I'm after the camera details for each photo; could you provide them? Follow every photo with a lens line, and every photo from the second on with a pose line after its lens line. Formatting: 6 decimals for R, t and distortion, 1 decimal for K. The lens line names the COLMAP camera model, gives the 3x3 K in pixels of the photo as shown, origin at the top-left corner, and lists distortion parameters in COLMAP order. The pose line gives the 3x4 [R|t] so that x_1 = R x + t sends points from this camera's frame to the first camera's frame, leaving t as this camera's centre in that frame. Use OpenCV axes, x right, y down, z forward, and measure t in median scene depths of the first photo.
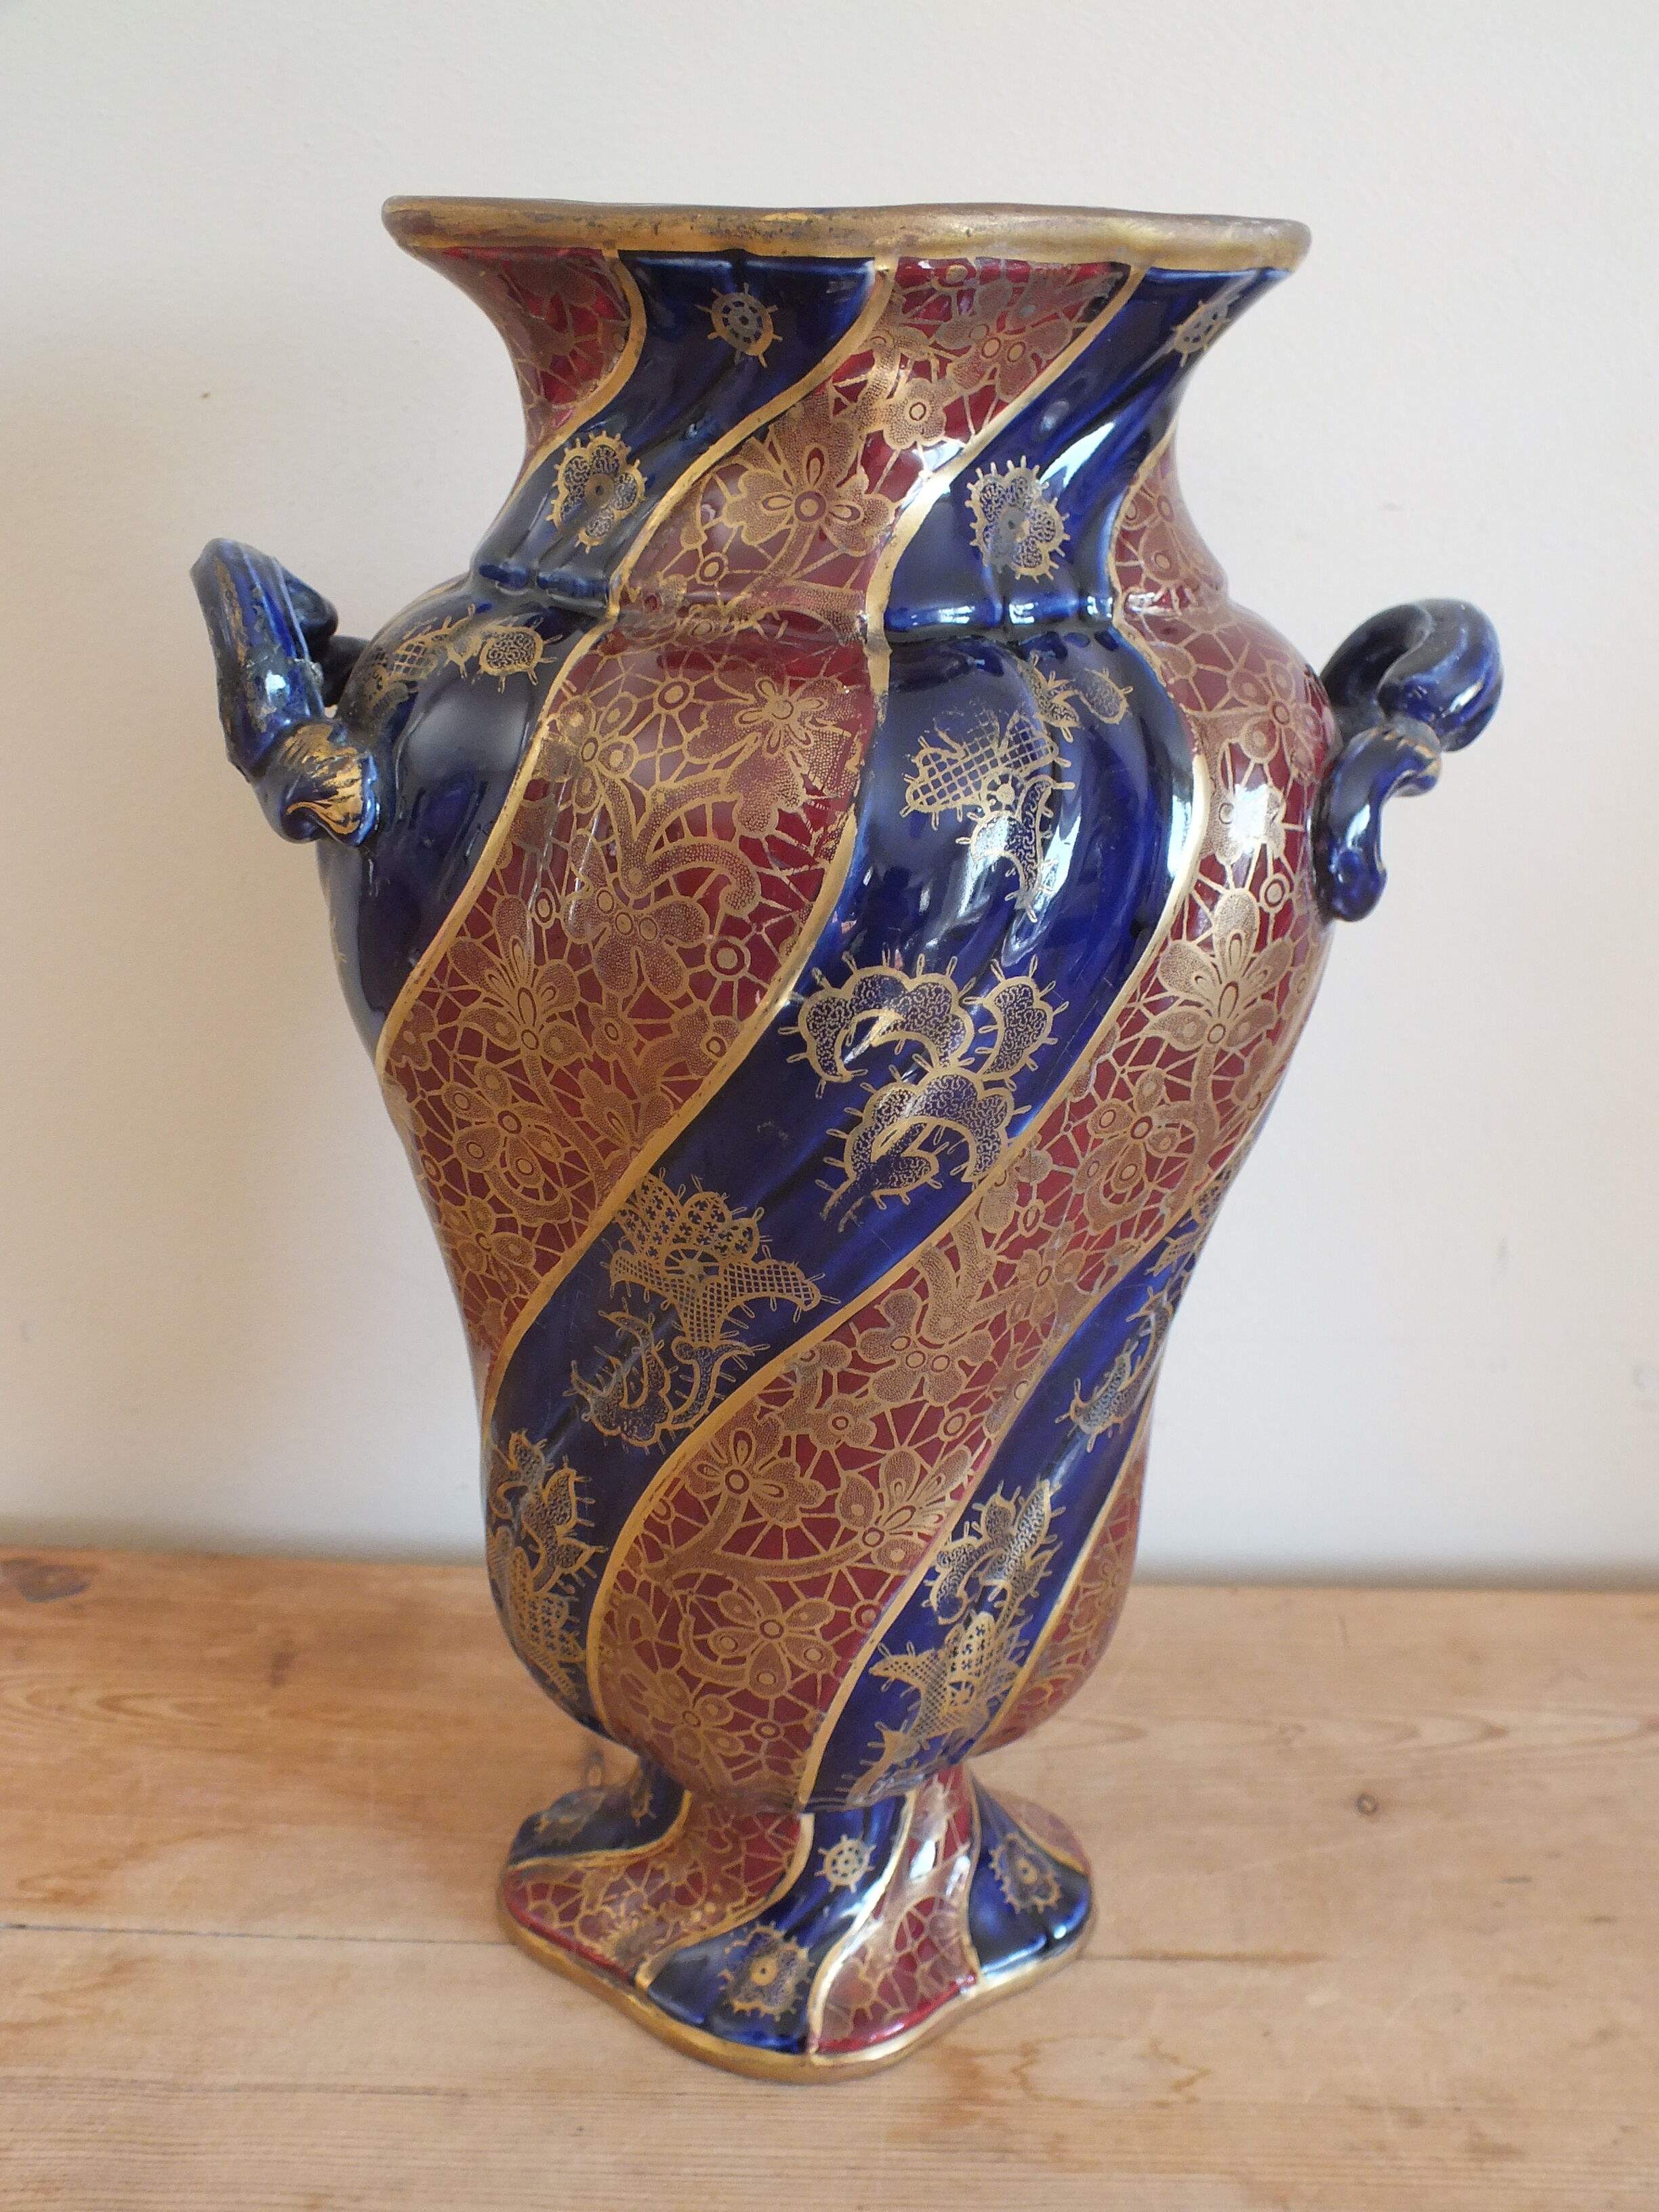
lens RADIAL K [[2391.0, 0, 829.3], [0, 2391.0, 1206.8], [0, 0, 1]] dist [-0.099695, -0.014197]
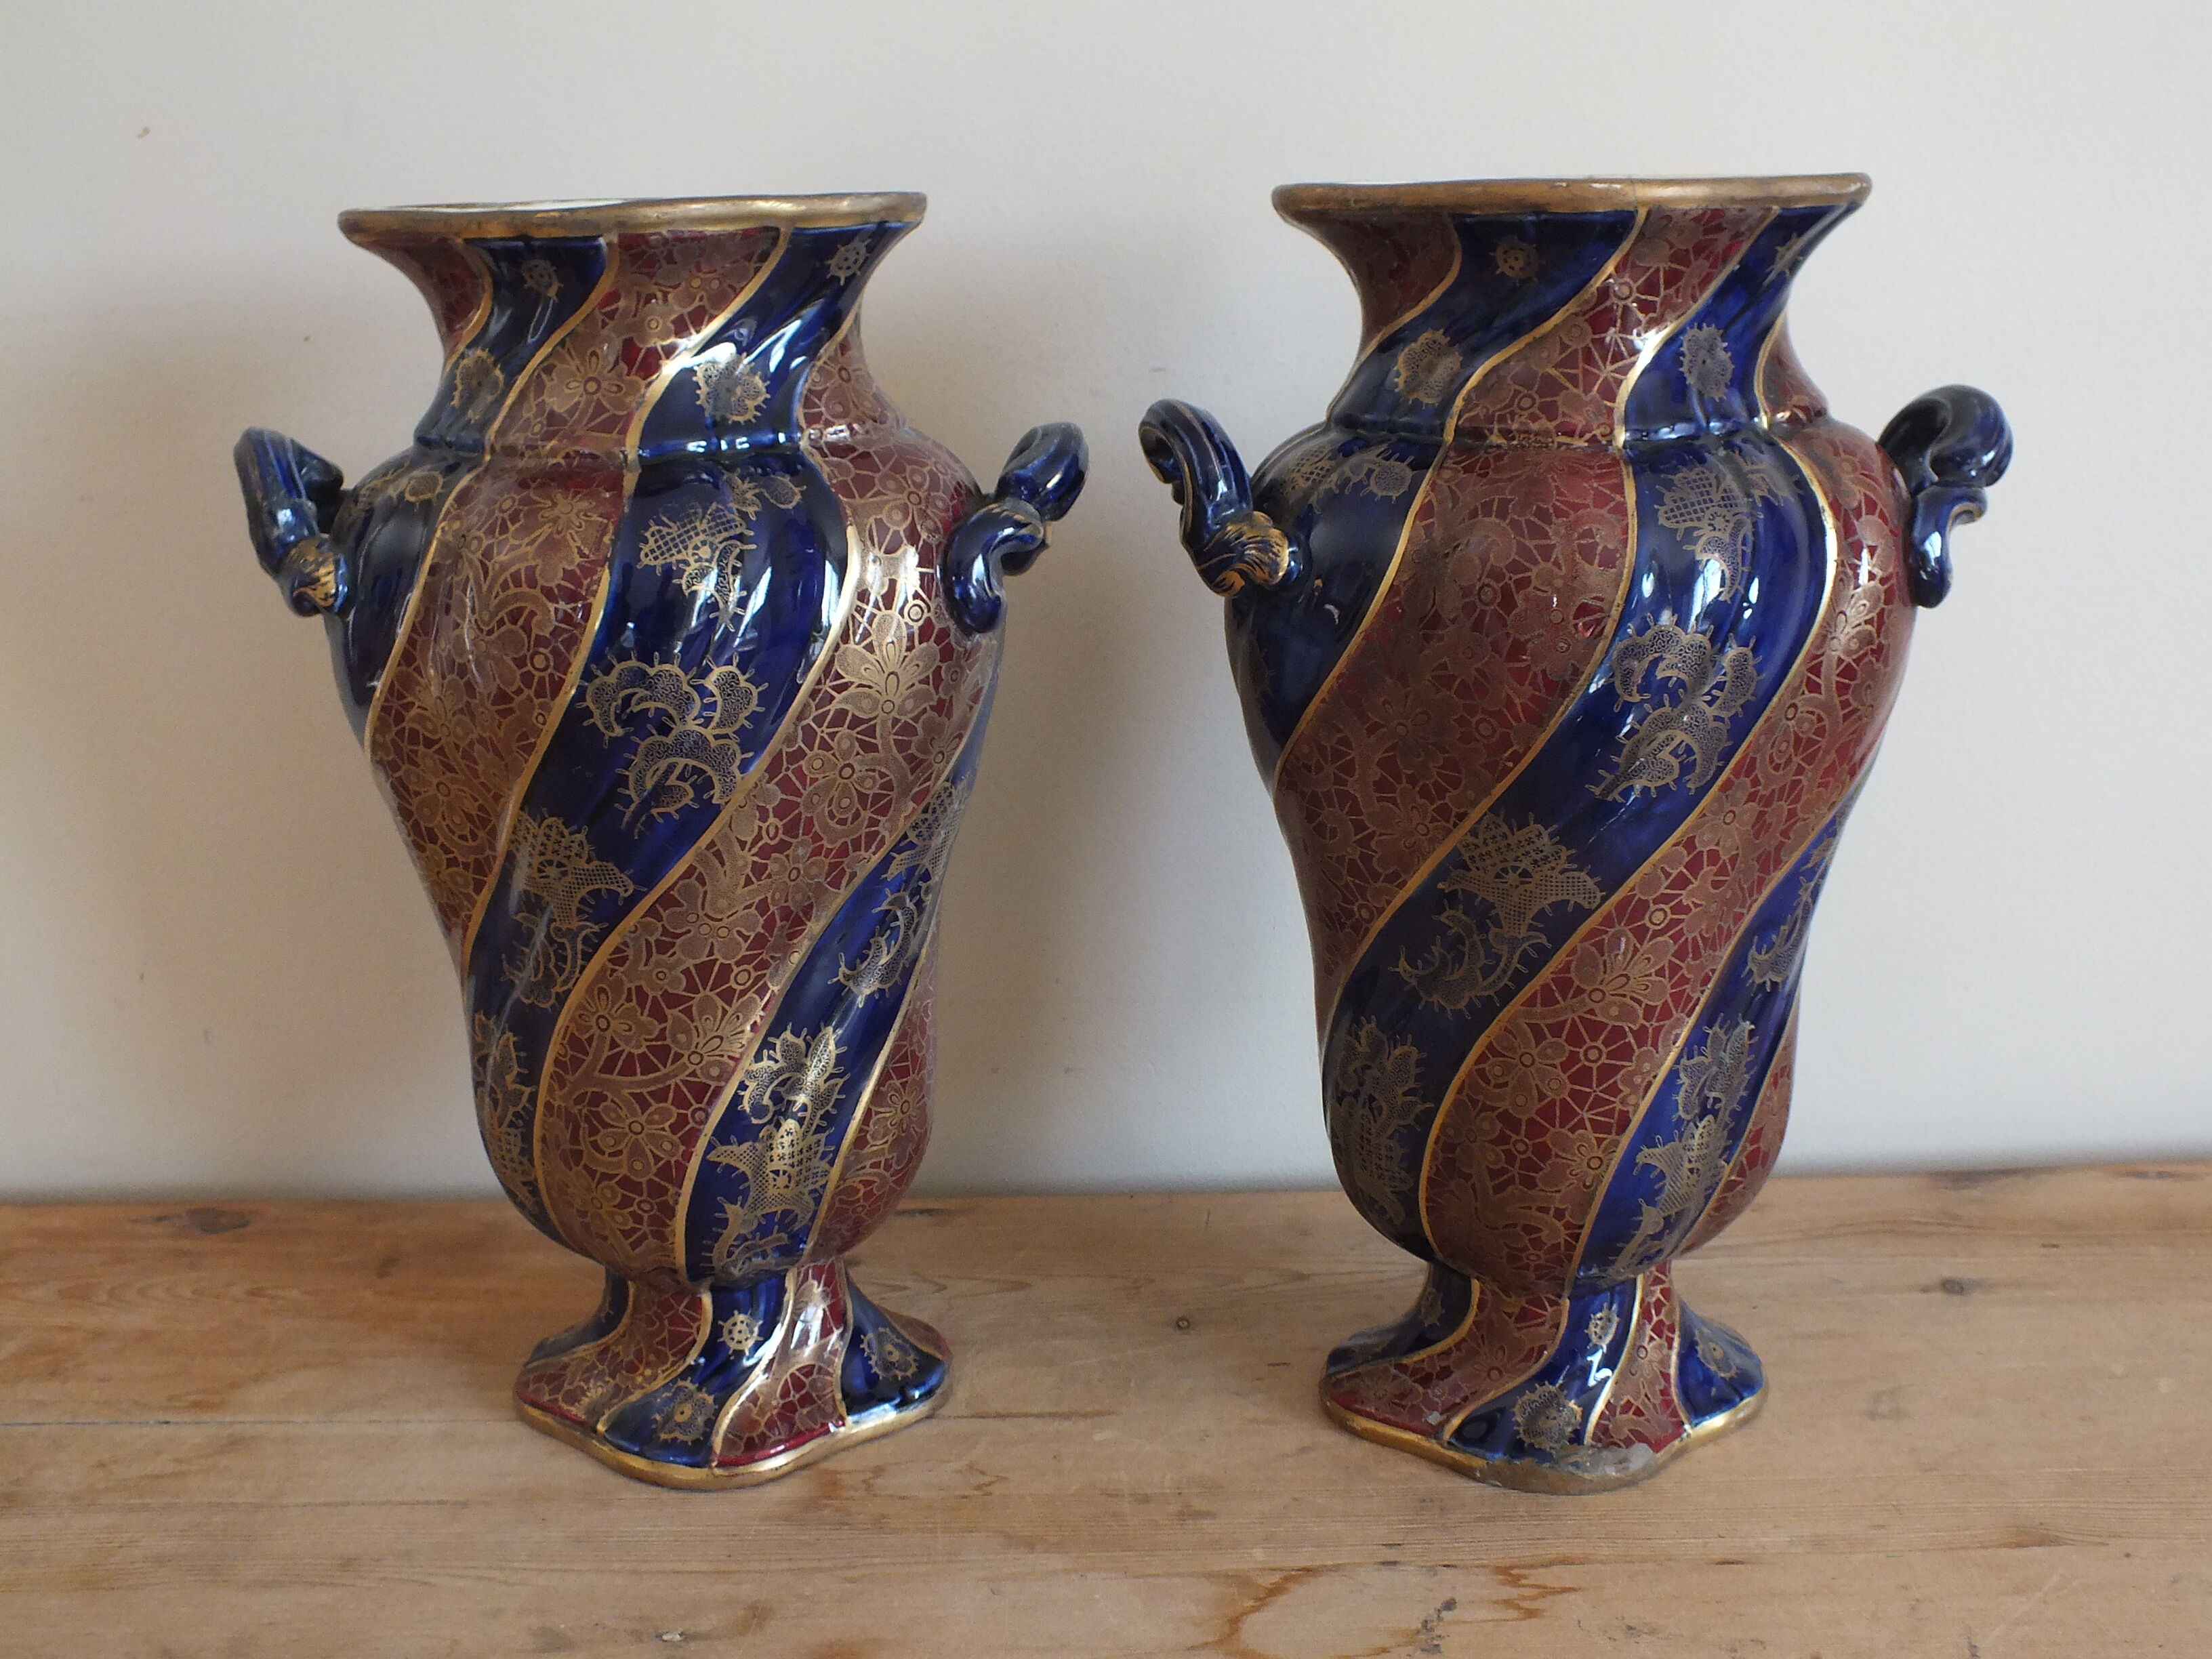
lens RADIAL K [[2360.4, 0, 1106.0], [0, 2360.4, 829.5], [0, 0, 1]] dist [-0.110604, 0.152214]
pose [[0.998609, -0.047940, -0.021949, 0.326297], [0.045121, 0.992379, -0.114662, 0.183643], [0.027279, 0.113512, 0.993162, -0.489235]]
